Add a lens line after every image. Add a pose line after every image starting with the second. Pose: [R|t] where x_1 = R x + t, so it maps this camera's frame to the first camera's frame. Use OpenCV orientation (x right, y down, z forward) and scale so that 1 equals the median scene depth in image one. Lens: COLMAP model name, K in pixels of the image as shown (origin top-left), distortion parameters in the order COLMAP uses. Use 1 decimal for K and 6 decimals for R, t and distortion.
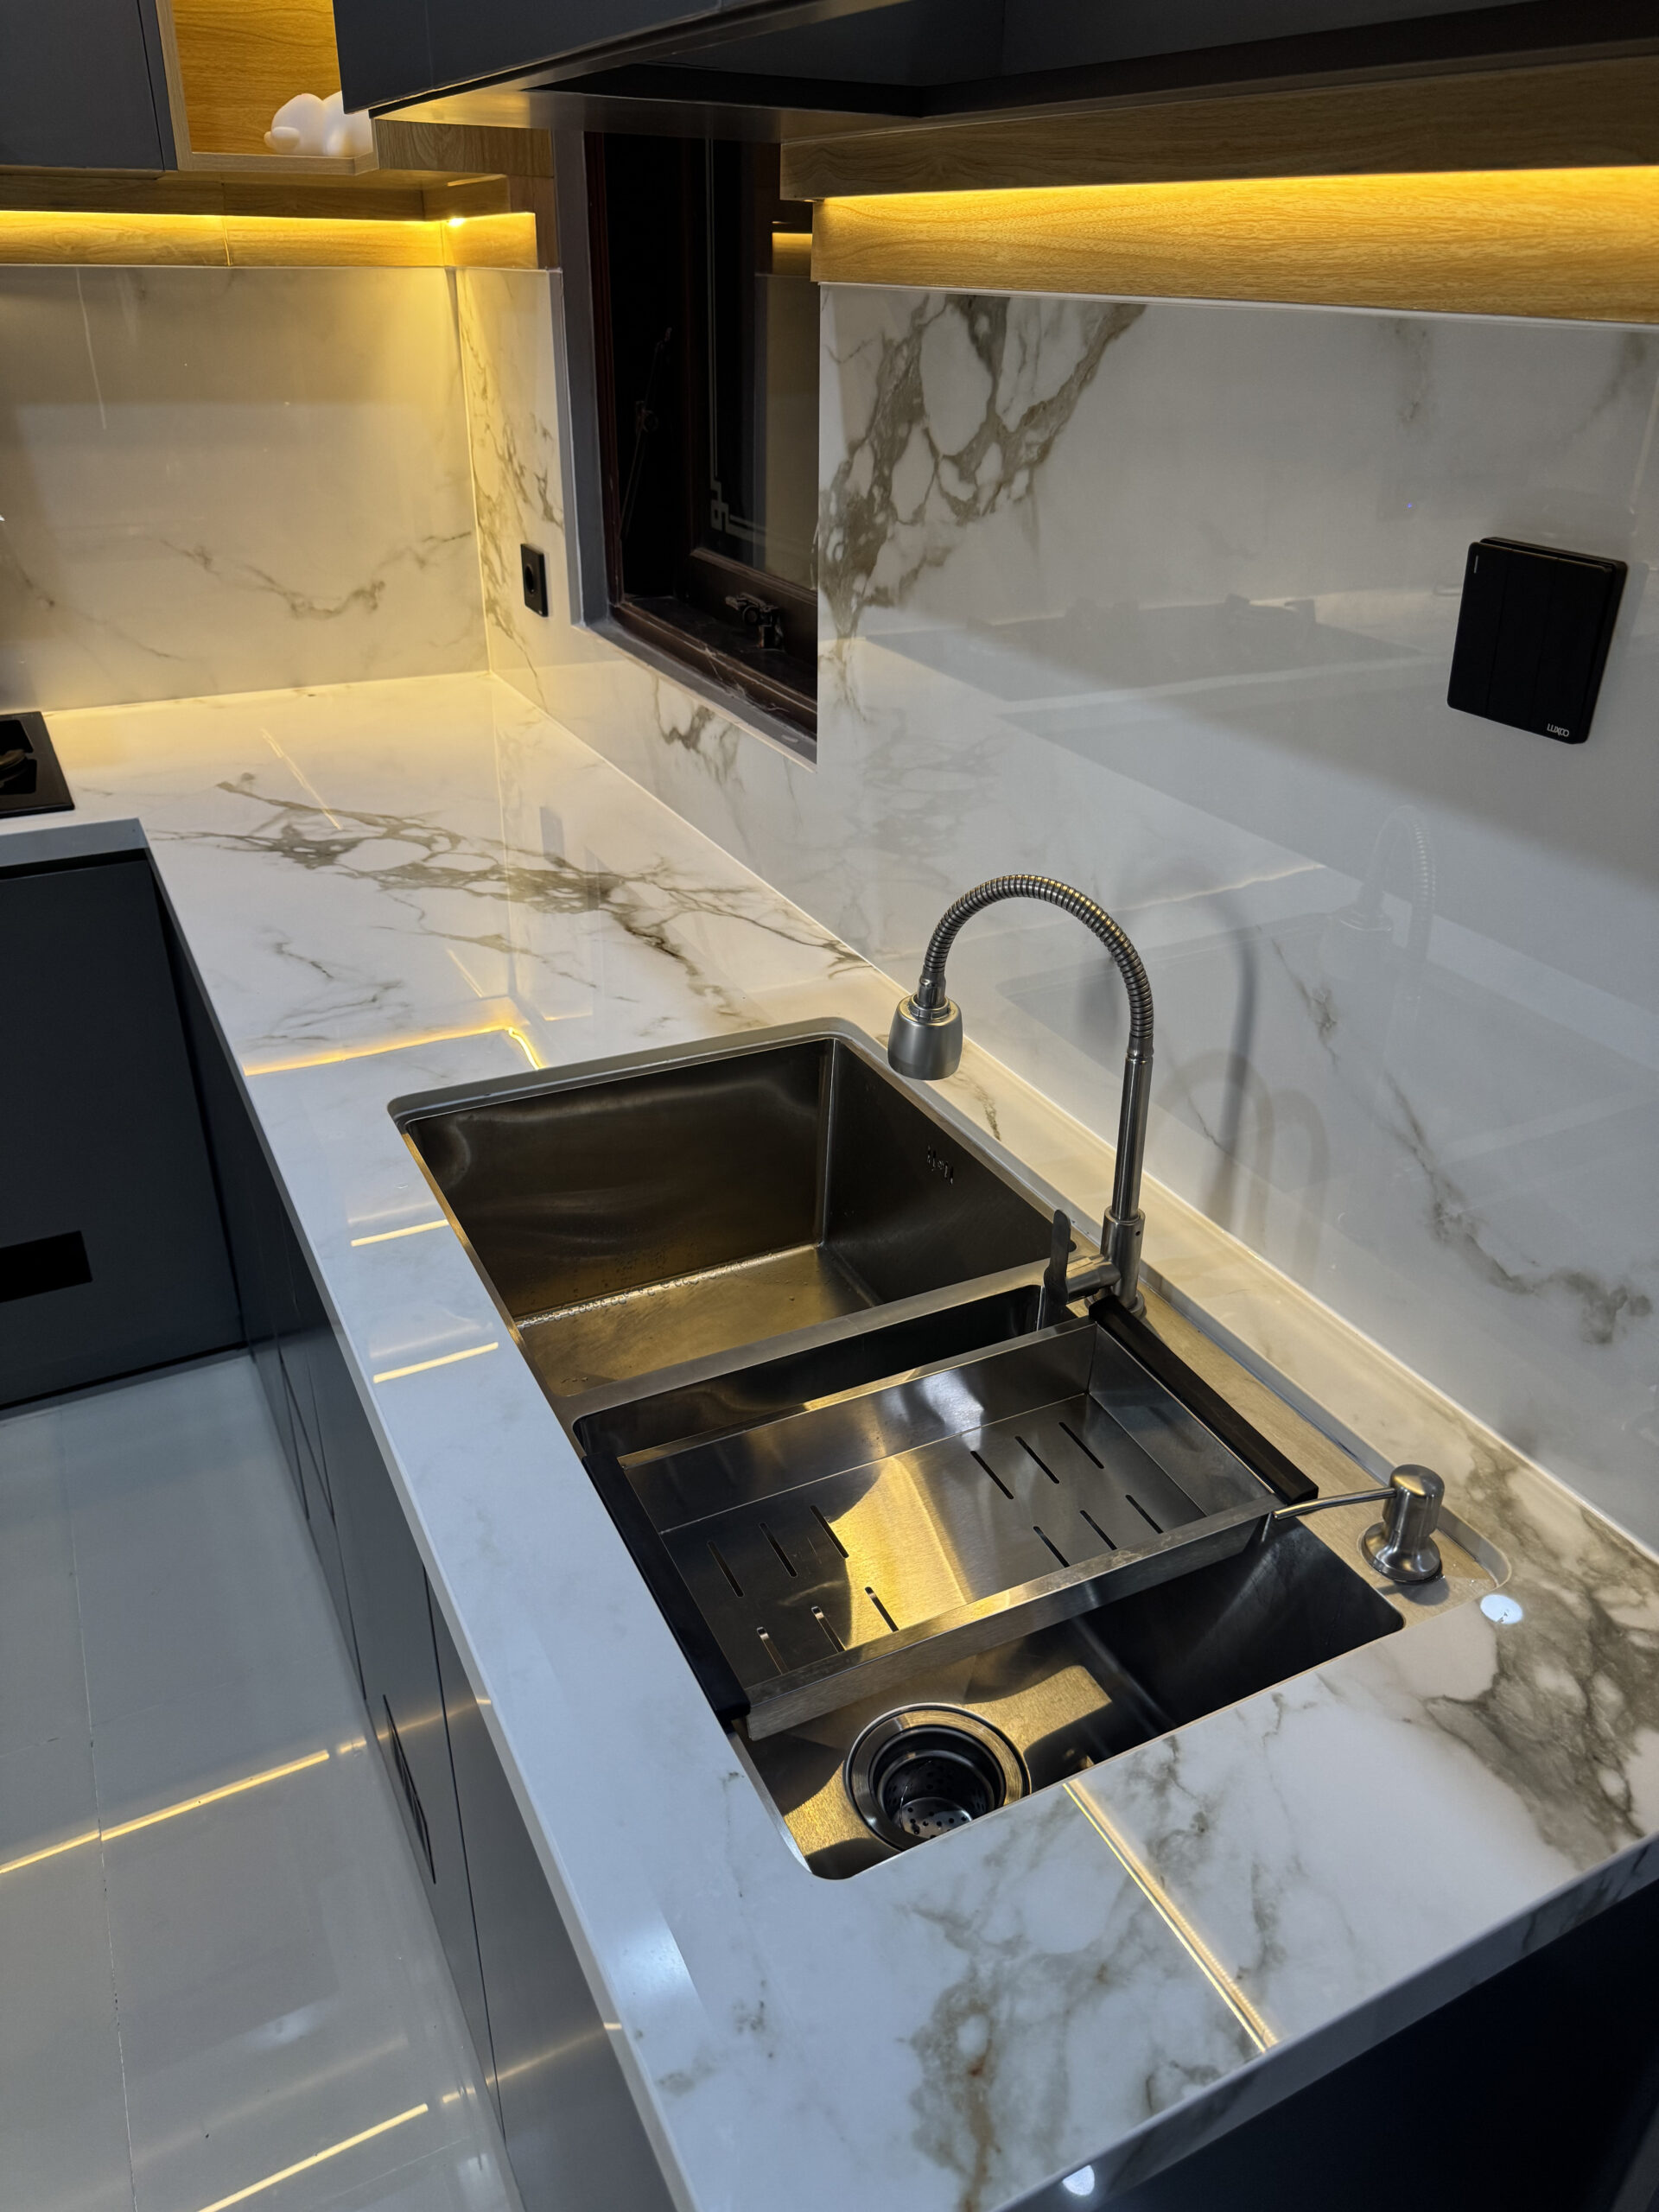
lens RADIAL K [[1589.4, 0, 827.7], [0, 1589.4, 1112.1], [0, 0, 1]] dist [0.051232, -0.090984]
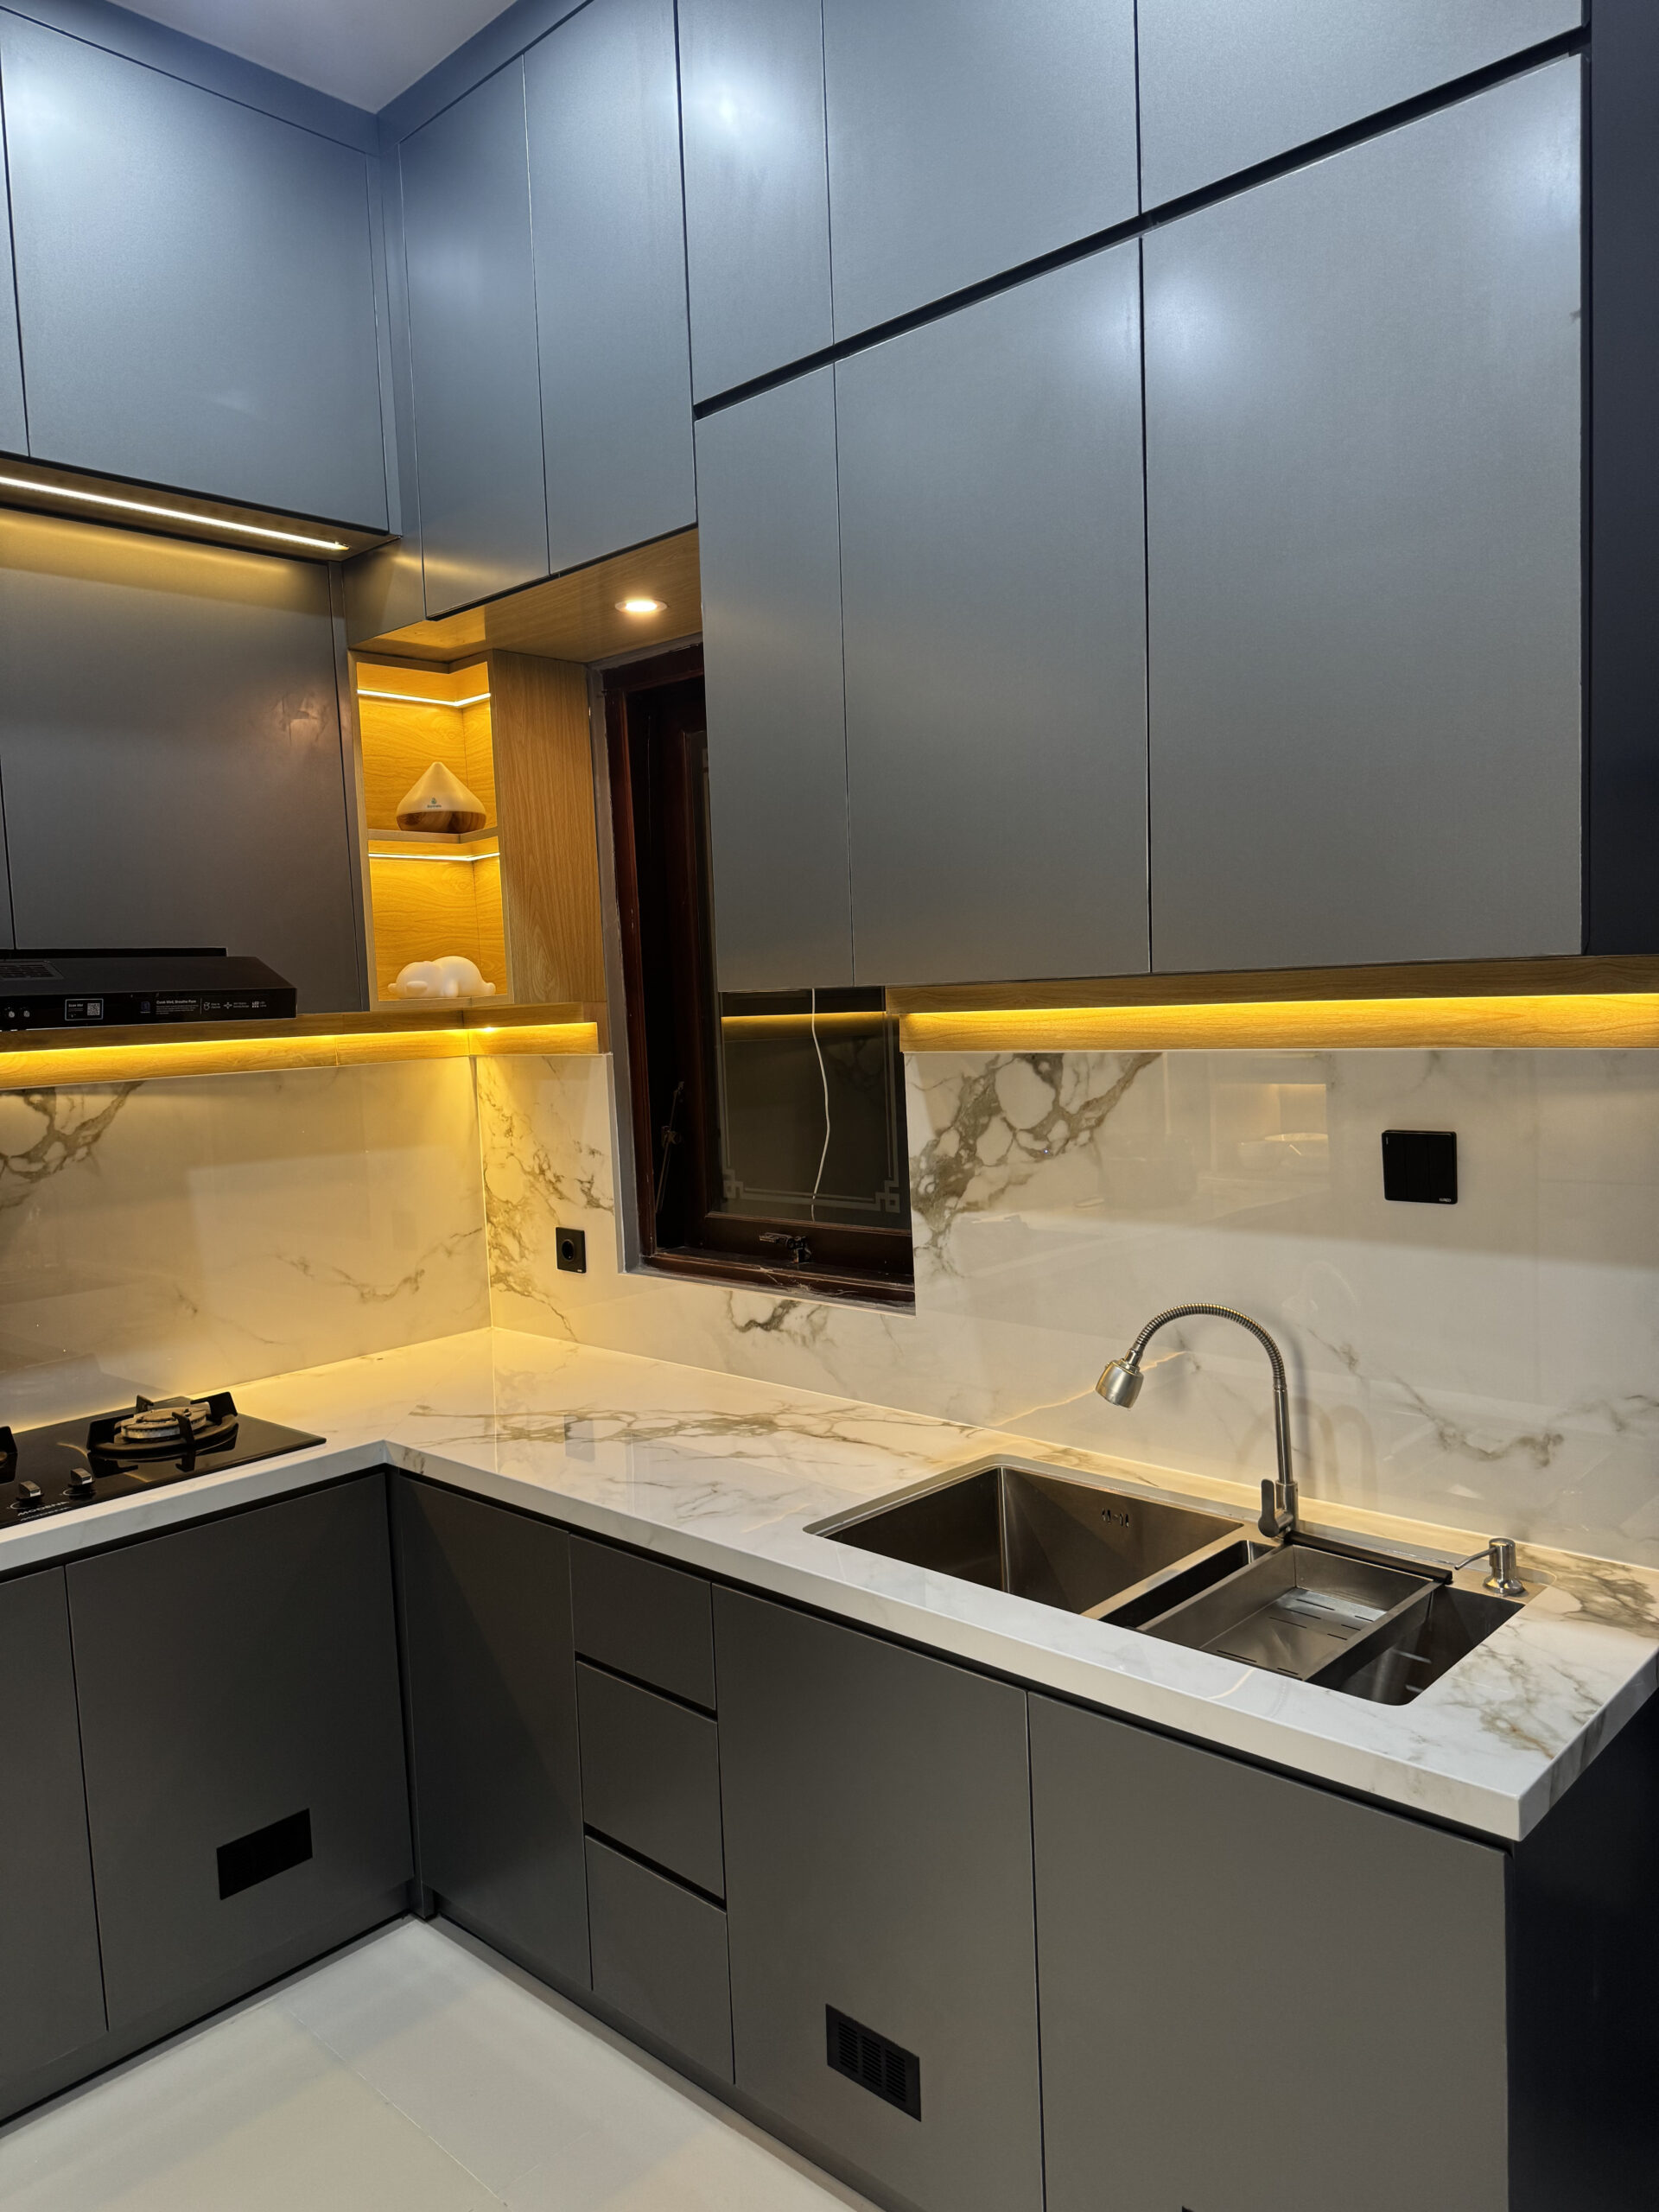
lens RADIAL K [[1548.6, 0, 824.1], [0, 1548.6, 1112.3], [0, 0, 1]] dist [0.180883, -0.397886]
pose [[0.939869, -0.082080, 0.331525, -0.669610], [0.210169, 0.904136, -0.371977, 0.183510], [-0.269211, 0.419286, 0.867020, -0.480267]]
